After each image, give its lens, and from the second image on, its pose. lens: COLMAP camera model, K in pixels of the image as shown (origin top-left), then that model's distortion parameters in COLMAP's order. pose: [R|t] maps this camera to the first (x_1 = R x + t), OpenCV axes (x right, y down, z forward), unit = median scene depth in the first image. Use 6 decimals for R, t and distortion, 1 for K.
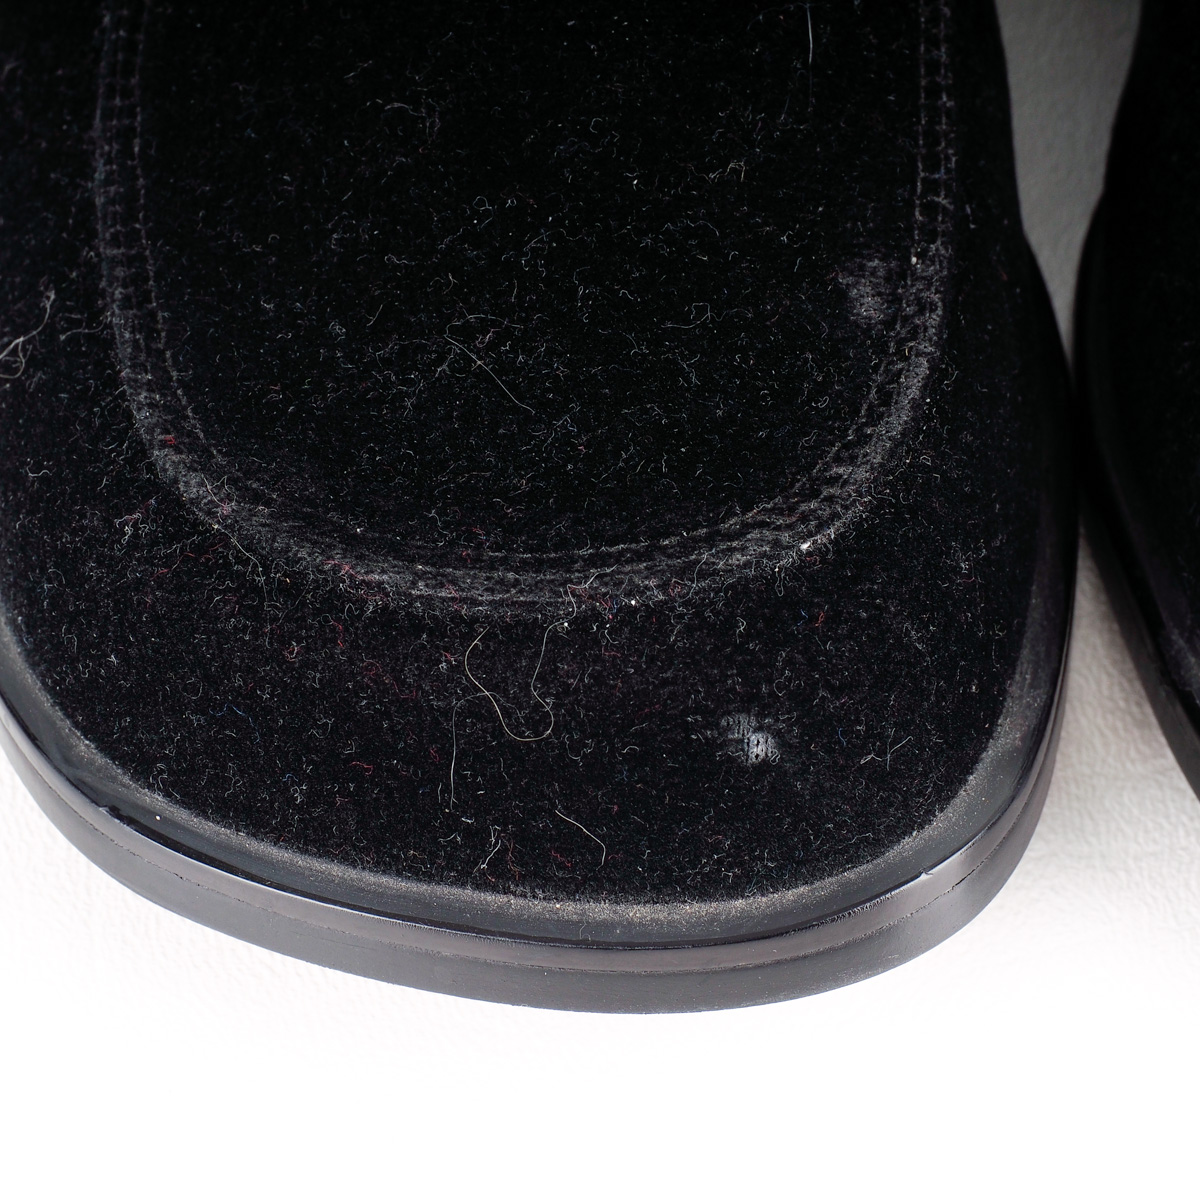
lens RADIAL K [[3658.3, 0, 596.0], [0, 3658.3, 598.9], [0, 0, 1]] dist [0.041603, 0.000000]
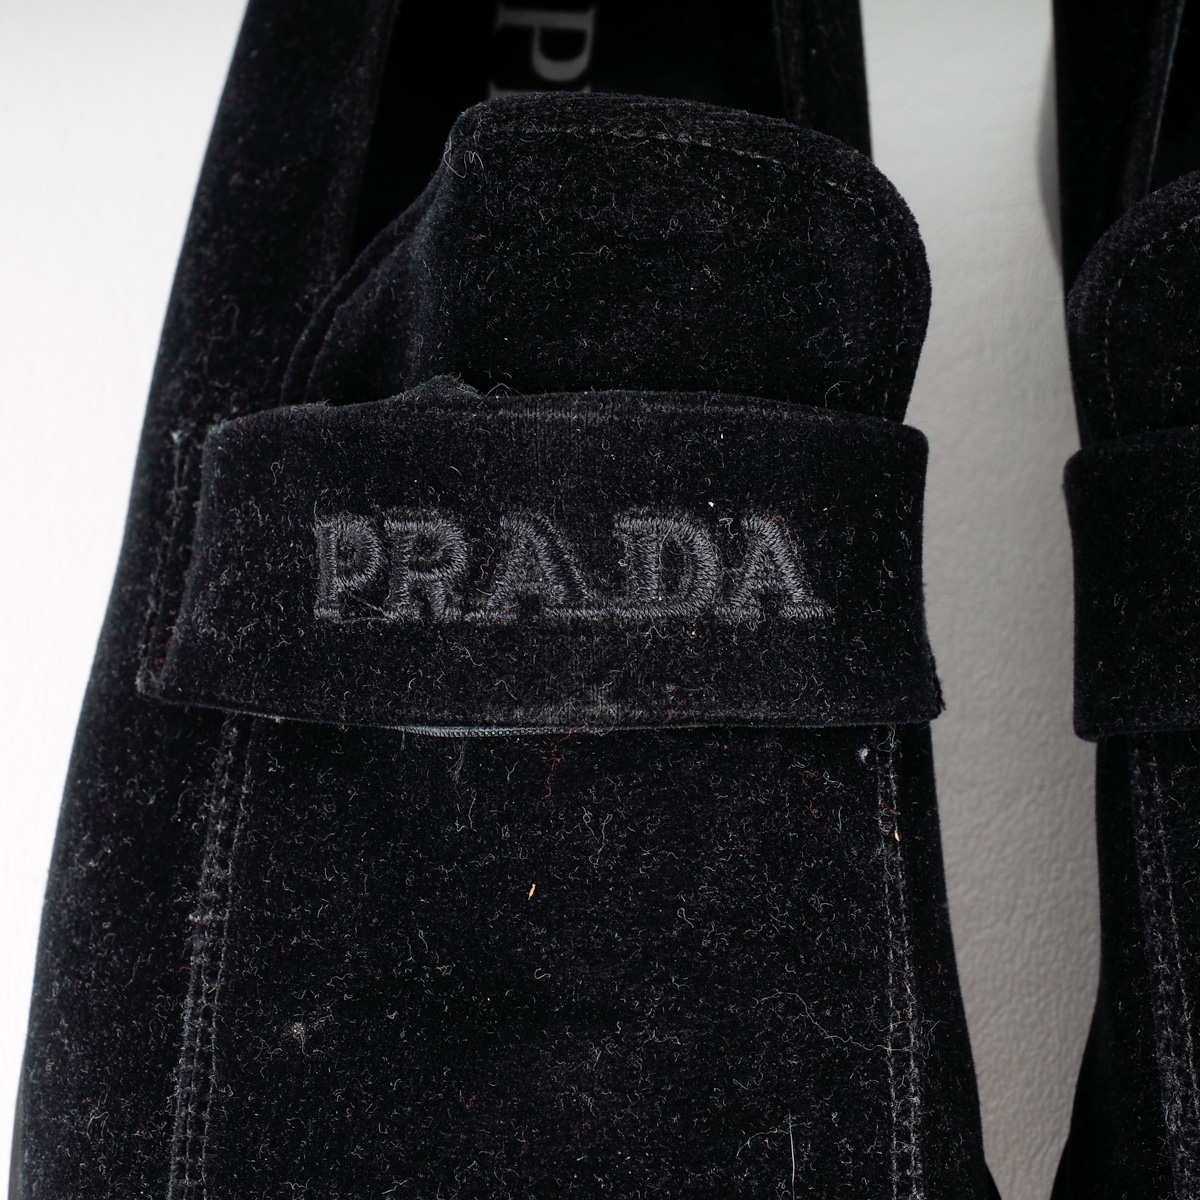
lens RADIAL K [[3251.0, 0, 601.0], [0, 3251.0, 598.6], [0, 0, 1]] dist [0.018881, 0.000000]
pose [[0.999329, -0.018836, -0.031398, 0.036082], [0.019107, 0.999783, 0.008357, -0.354077], [0.031234, -0.008951, 0.999472, -0.003079]]
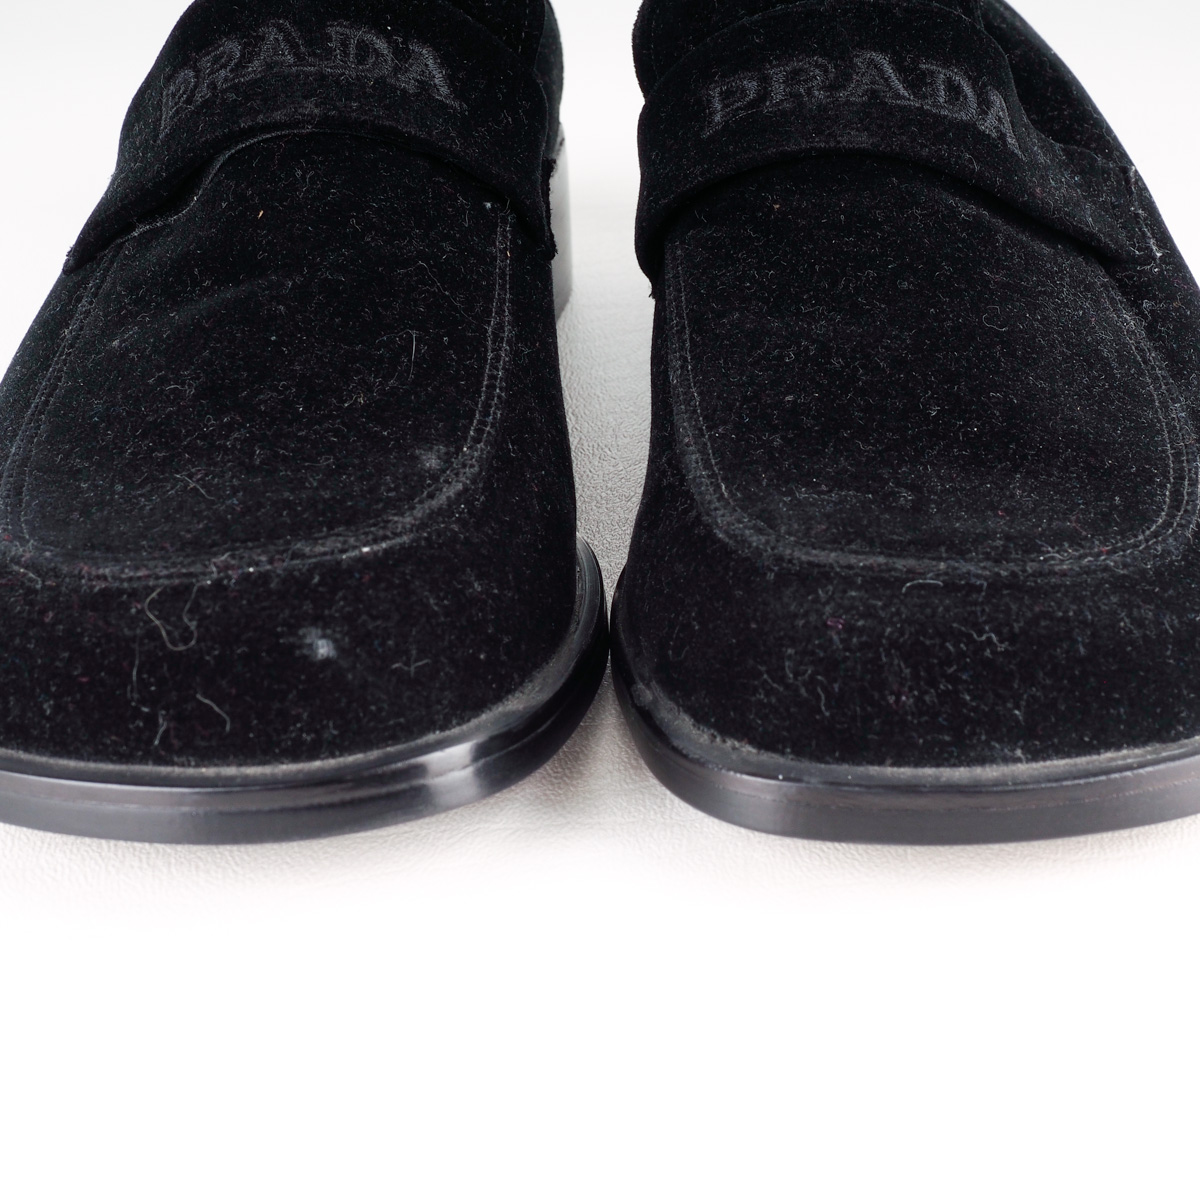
lens RADIAL K [[2066.6, 0, 604.6], [0, 2066.6, 605.8], [0, 0, 1]] dist [0.006350, 0.000000]
pose [[0.998300, -0.029626, -0.050195, 0.205130], [0.006528, 0.912603, -0.408794, 0.378449], [0.057919, 0.407772, 0.911245, 0.172663]]
